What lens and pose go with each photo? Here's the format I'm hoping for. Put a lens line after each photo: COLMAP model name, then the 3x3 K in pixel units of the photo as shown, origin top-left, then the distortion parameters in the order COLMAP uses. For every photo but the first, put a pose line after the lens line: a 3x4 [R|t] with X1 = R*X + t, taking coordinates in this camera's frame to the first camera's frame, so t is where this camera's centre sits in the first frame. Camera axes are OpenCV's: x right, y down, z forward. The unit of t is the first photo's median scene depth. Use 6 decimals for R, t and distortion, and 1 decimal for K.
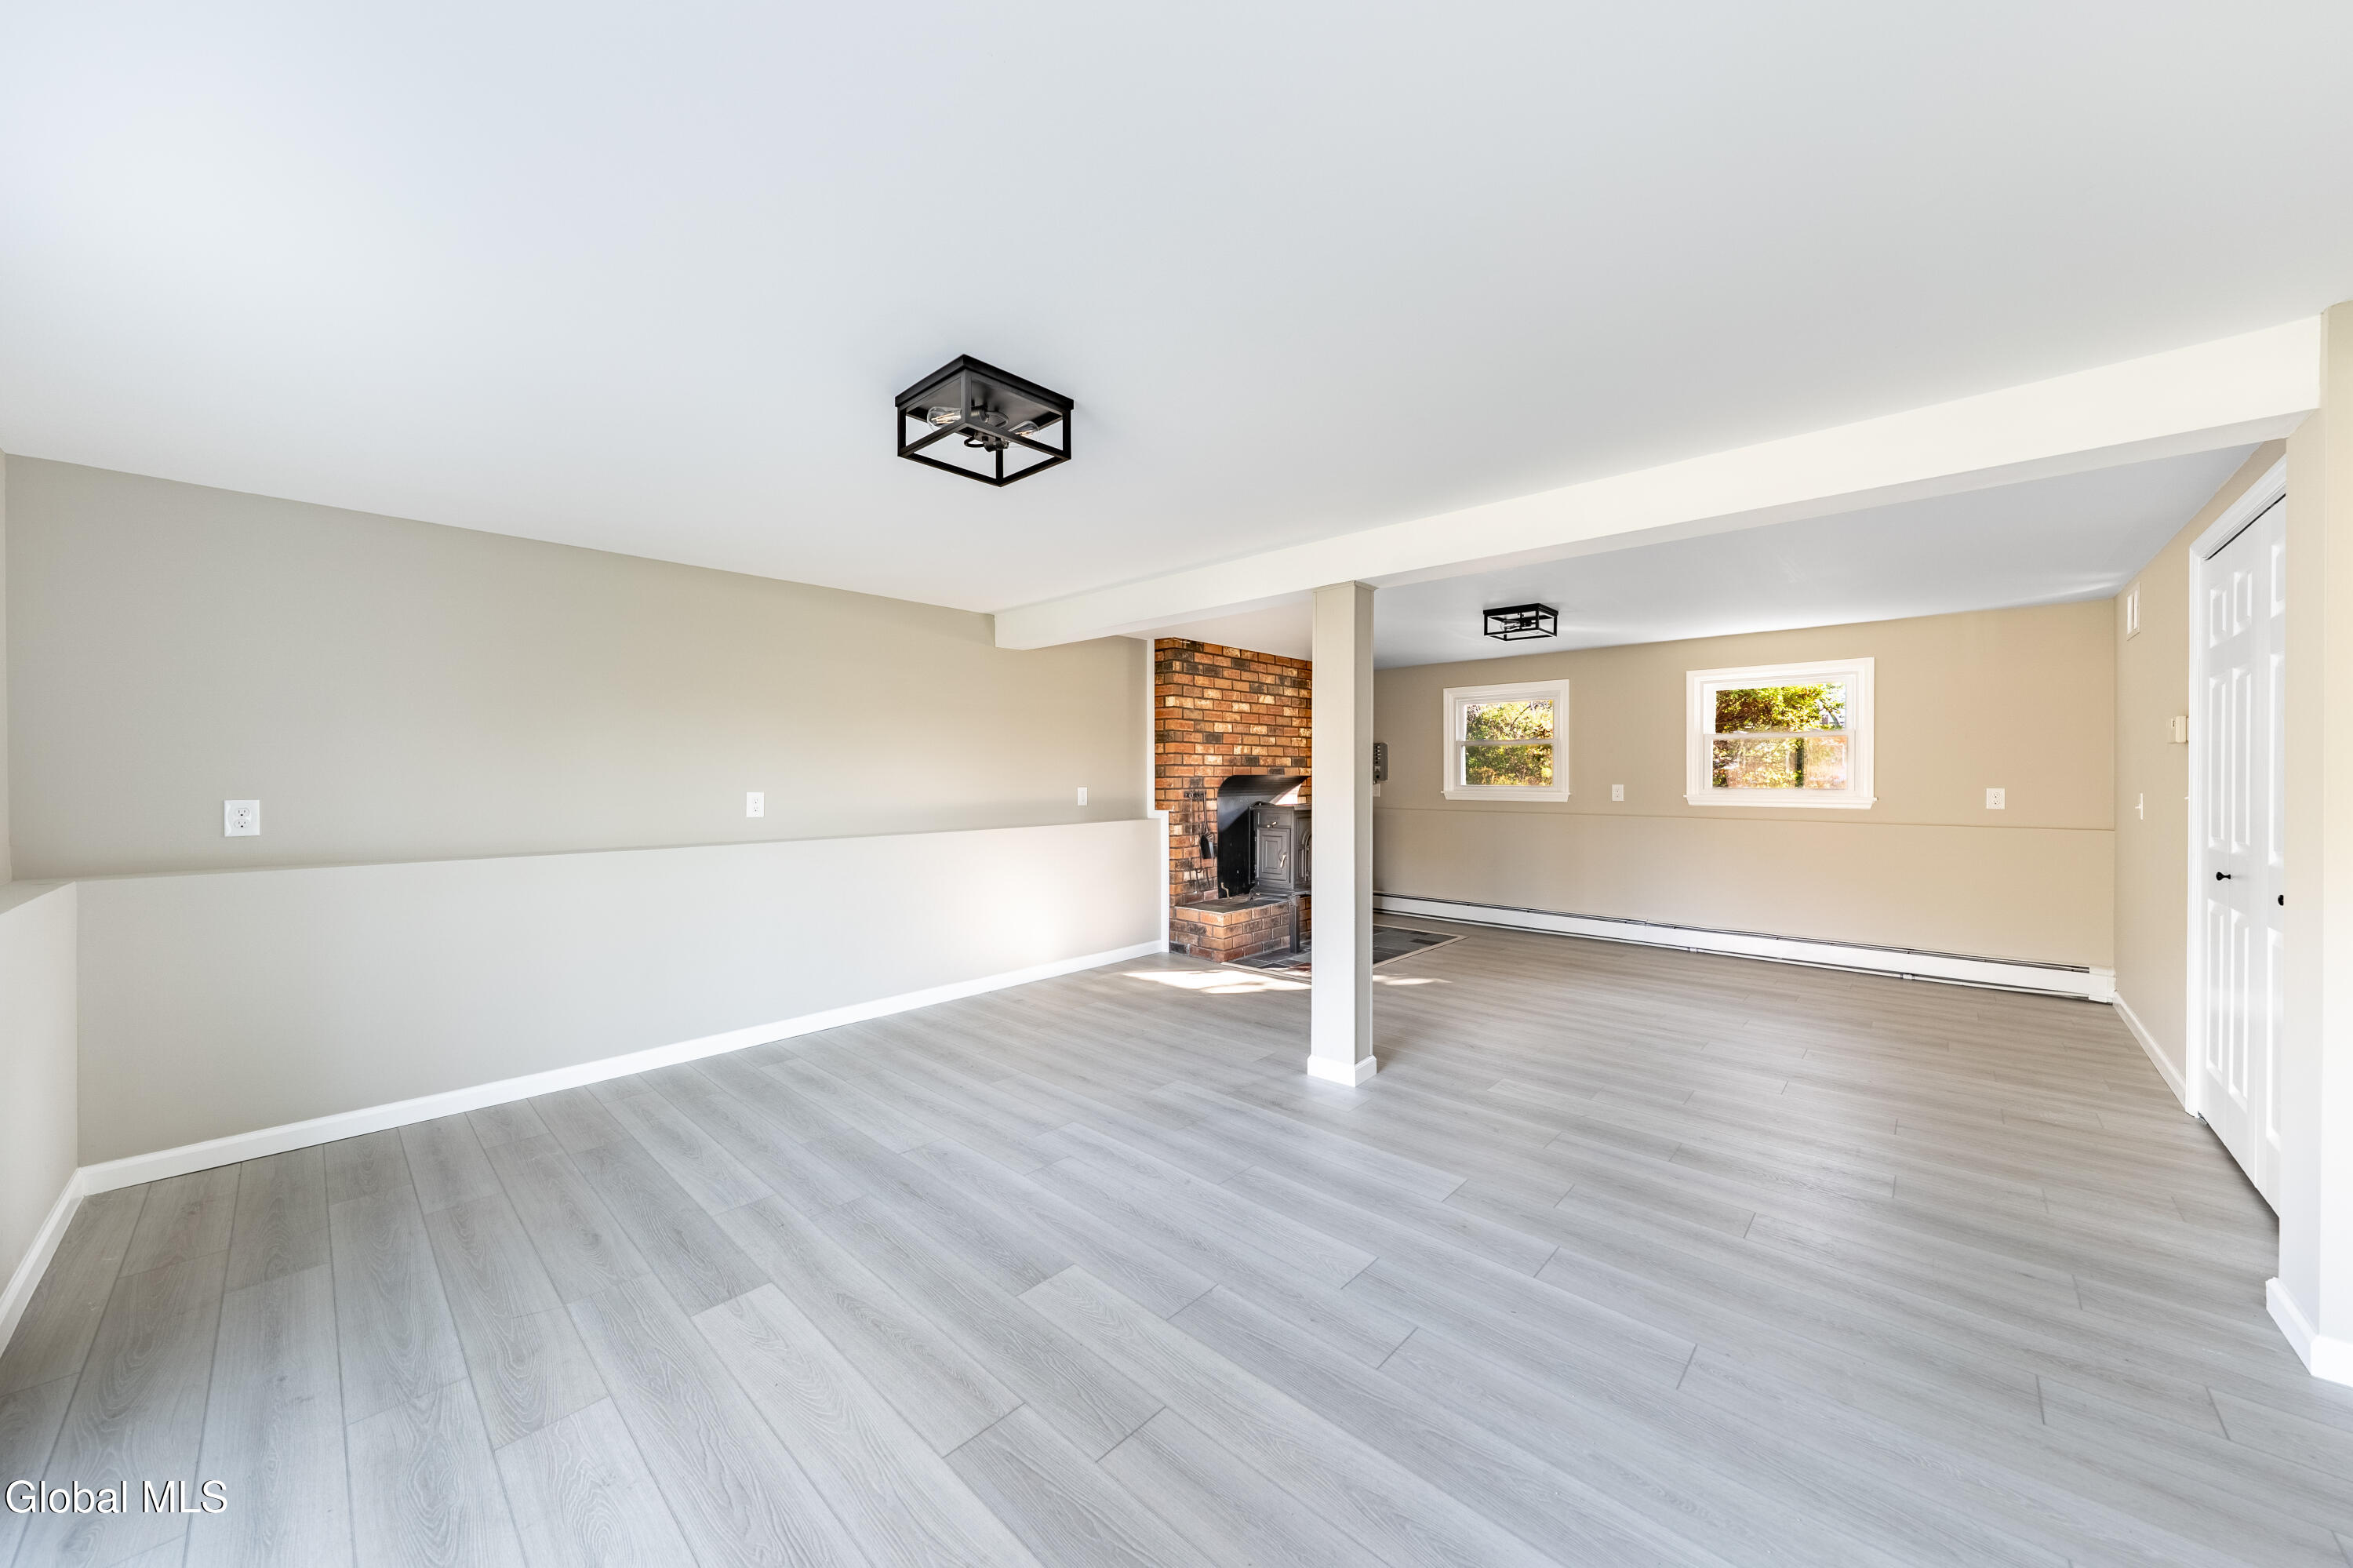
lens RADIAL K [[818.3, 0, 1179.9], [0, 818.3, 780.7], [0, 0, 1]] dist [0.000422, -0.000505]
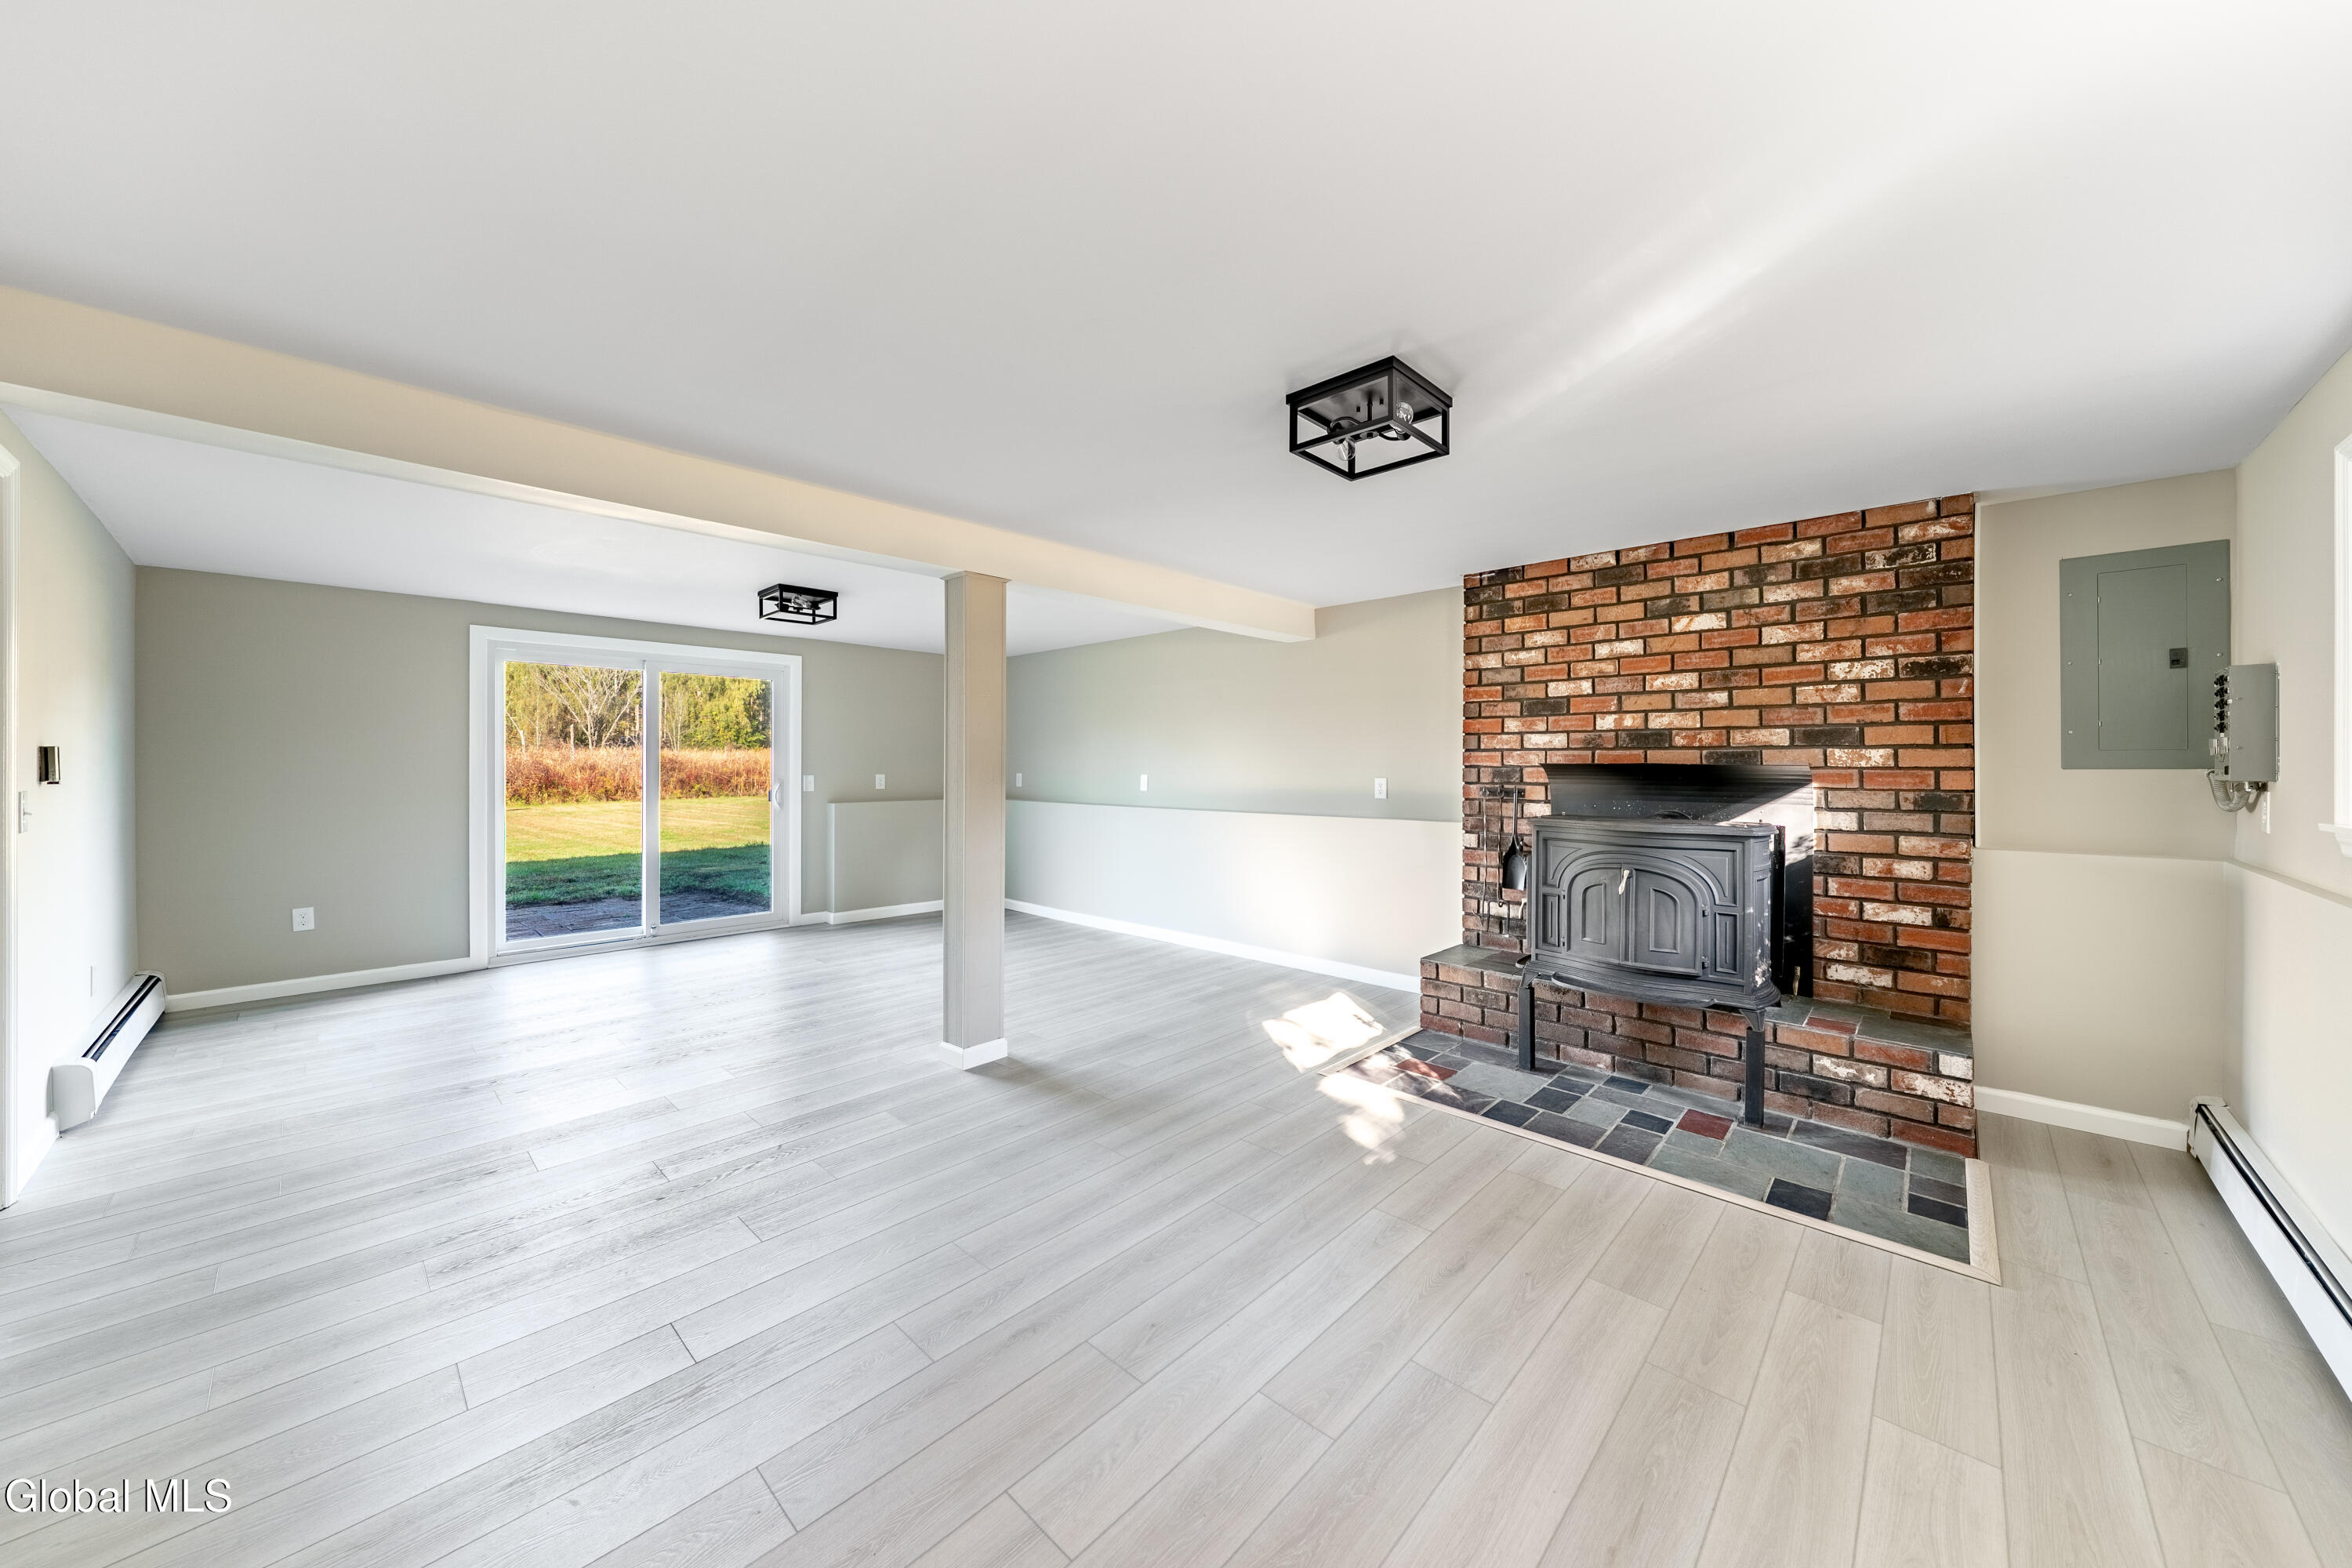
lens RADIAL K [[817.9, 0, 1178.7], [0, 817.9, 765.8], [0, 0, 1]] dist [0.000422, -0.000505]
pose [[-0.006914, 0.006556, -0.999955, 0.675107], [-0.004653, 0.999967, 0.006588, -0.008275], [0.999965, 0.004698, -0.006883, 0.699989]]
